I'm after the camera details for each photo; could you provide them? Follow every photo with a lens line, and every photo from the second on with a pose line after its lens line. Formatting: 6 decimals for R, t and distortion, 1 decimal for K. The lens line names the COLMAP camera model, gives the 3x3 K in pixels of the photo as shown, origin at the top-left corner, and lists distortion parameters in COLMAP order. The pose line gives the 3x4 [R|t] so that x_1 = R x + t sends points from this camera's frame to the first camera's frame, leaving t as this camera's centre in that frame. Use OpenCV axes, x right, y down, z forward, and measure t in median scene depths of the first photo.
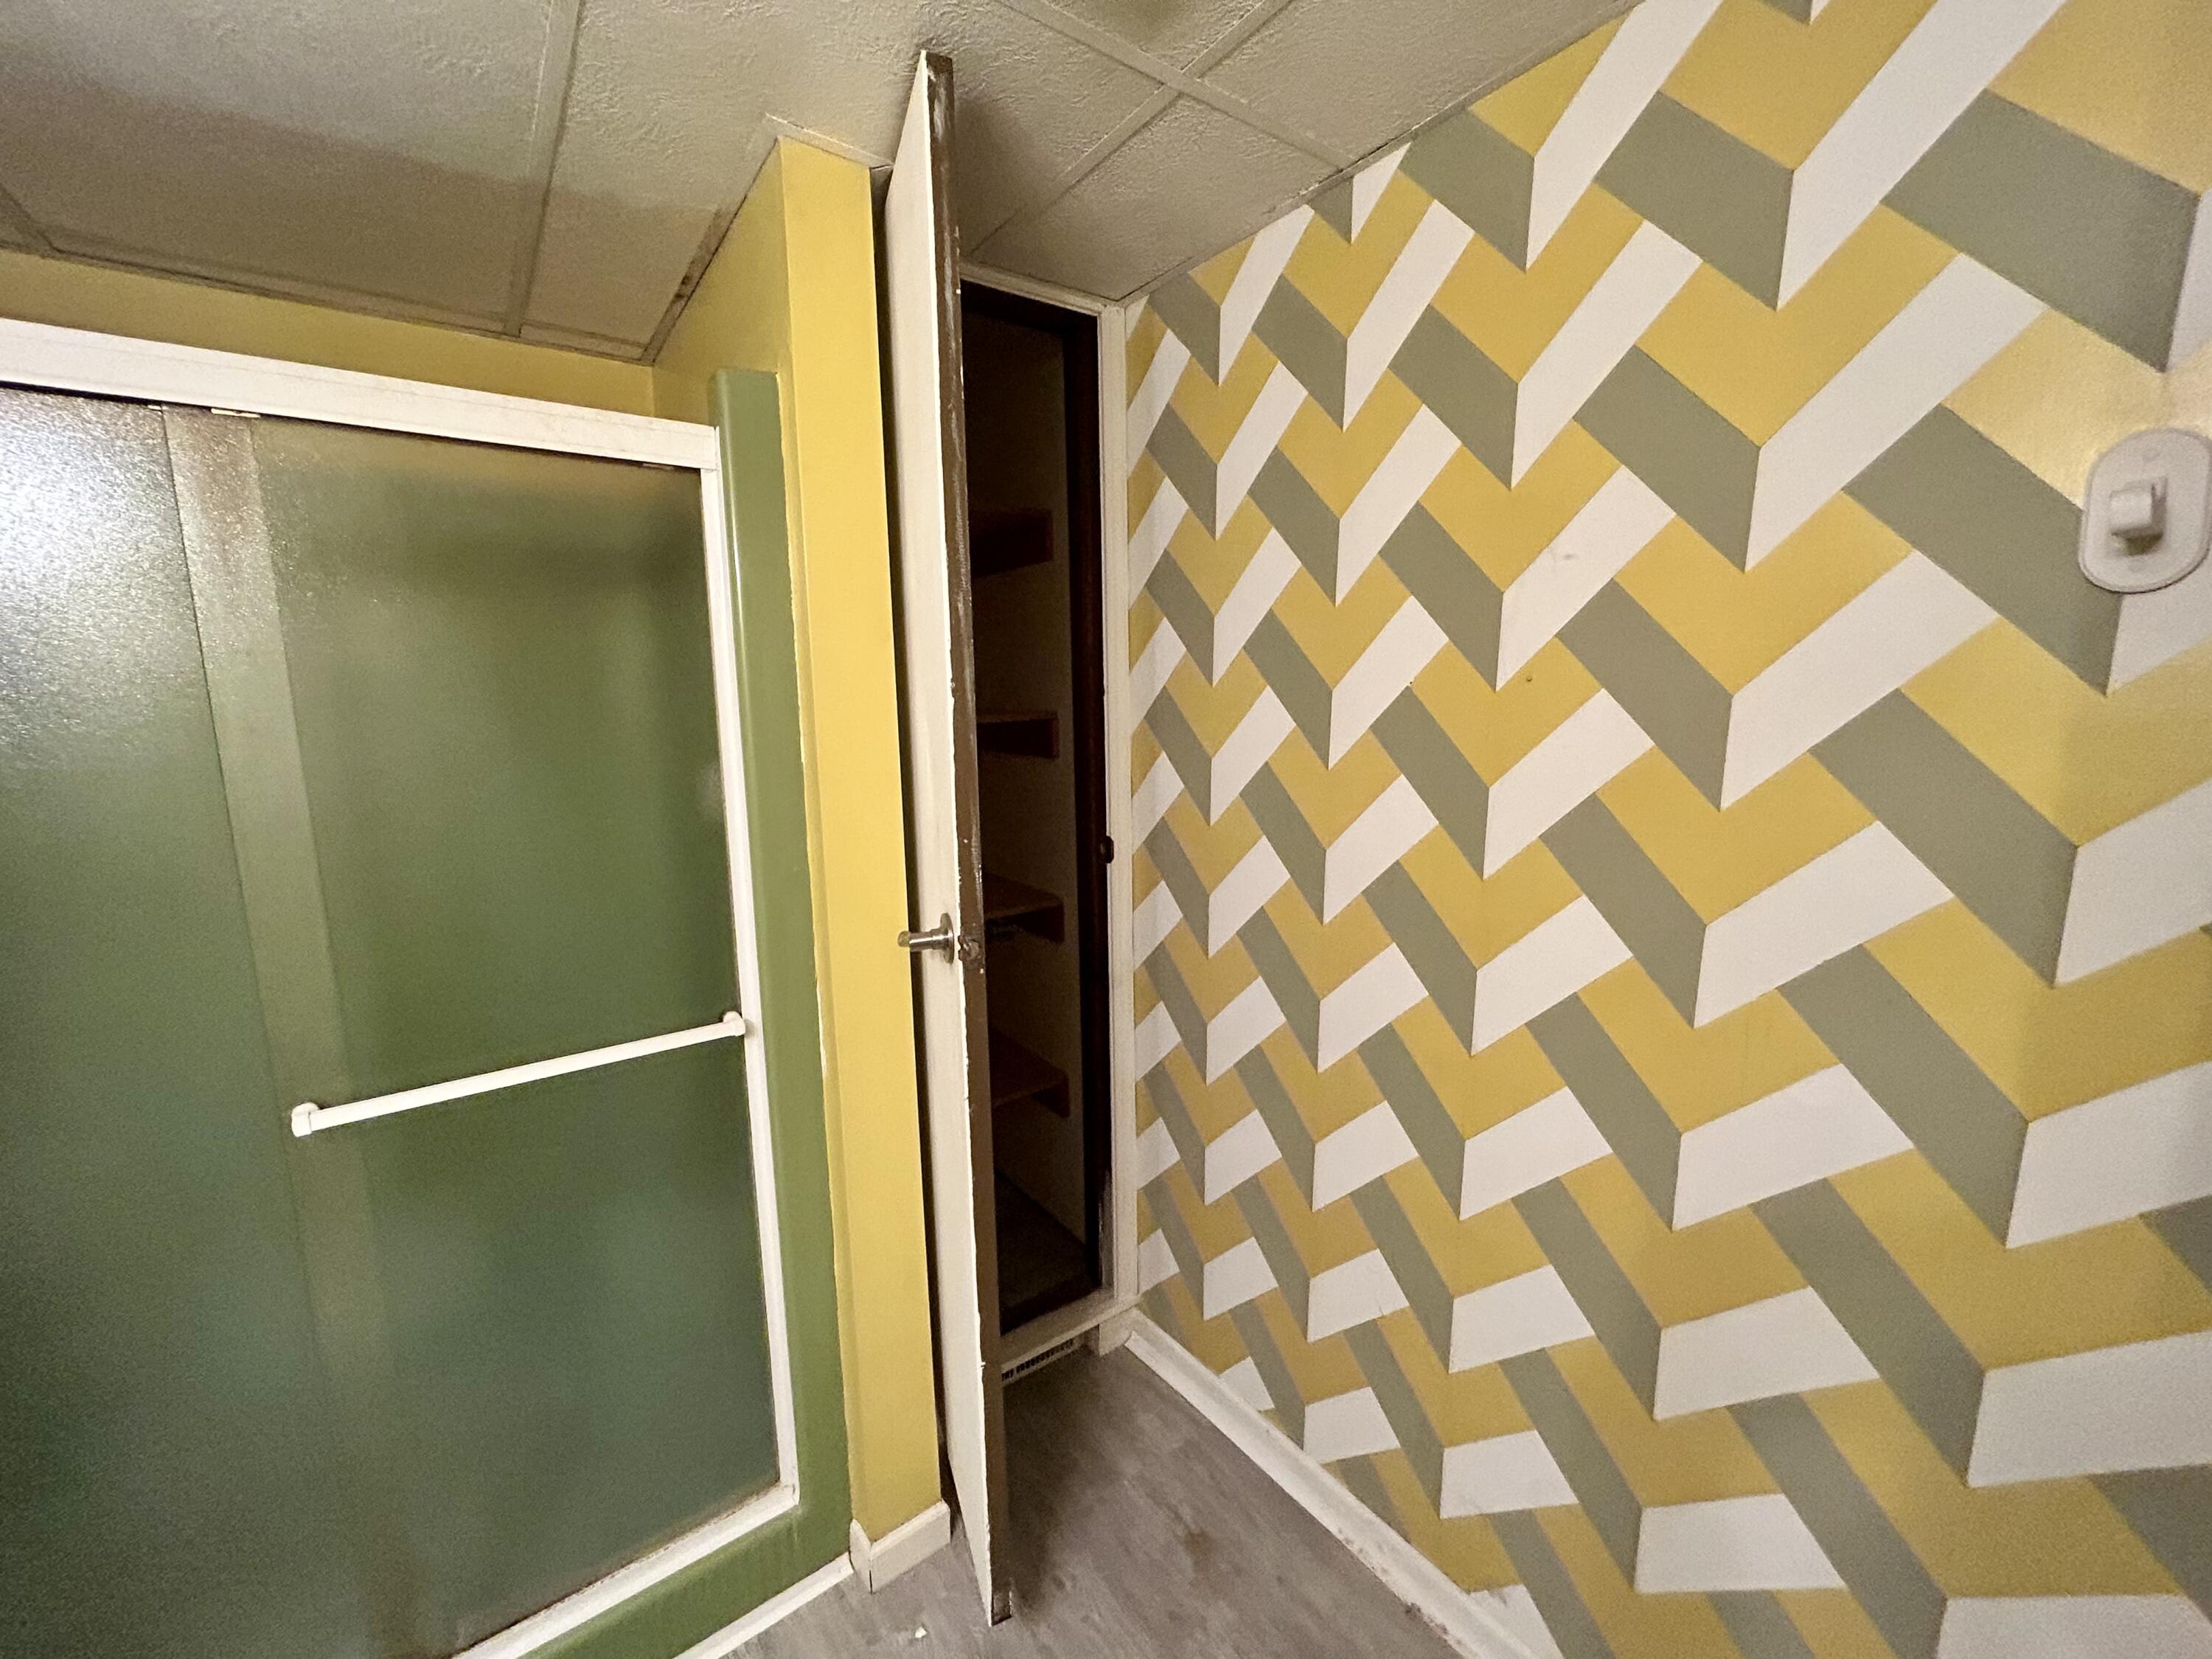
lens RADIAL K [[892.5, 0, 1106.0], [0, 892.5, 830.8], [0, 0, 1]] dist [-0.000435, -0.000089]
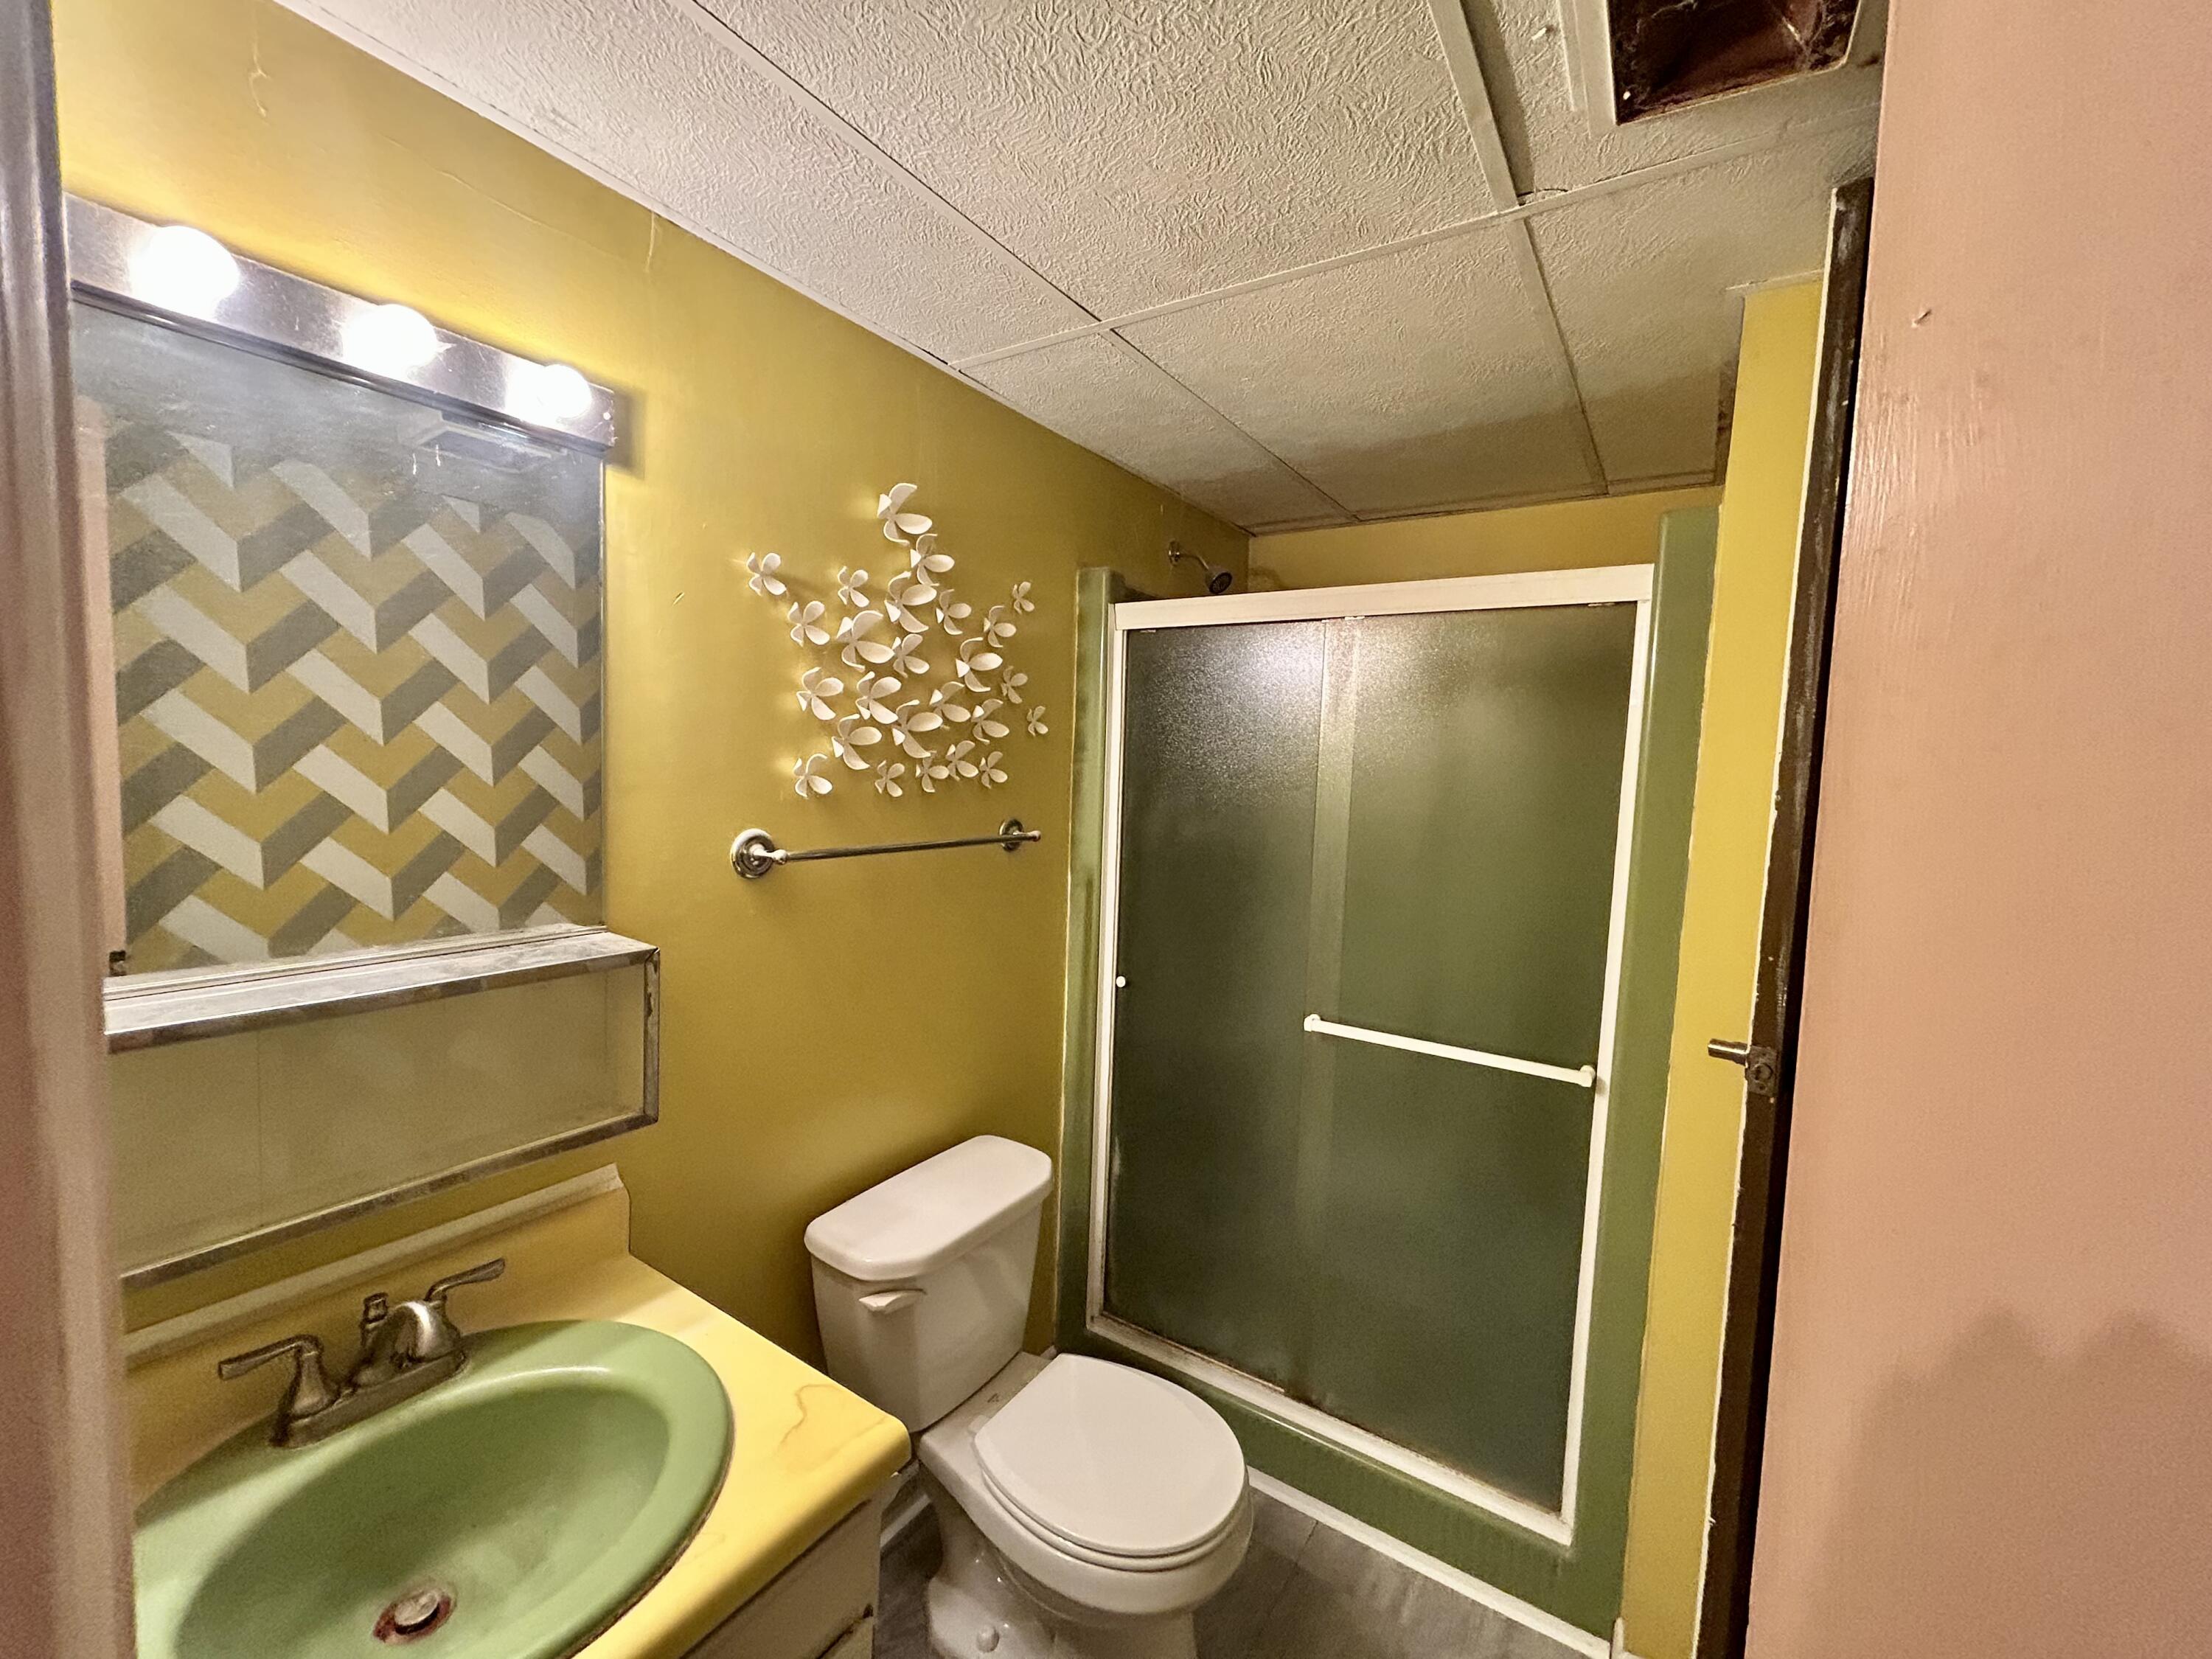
lens RADIAL K [[892.5, 0, 1110.6], [0, 892.5, 826.6], [0, 0, 1]] dist [-0.000435, -0.000089]
pose [[0.351881, 0.103169, -0.930342, 0.433722], [-0.180379, 0.982752, 0.040757, -0.036005], [0.918501, 0.153472, 0.364421, -0.021879]]
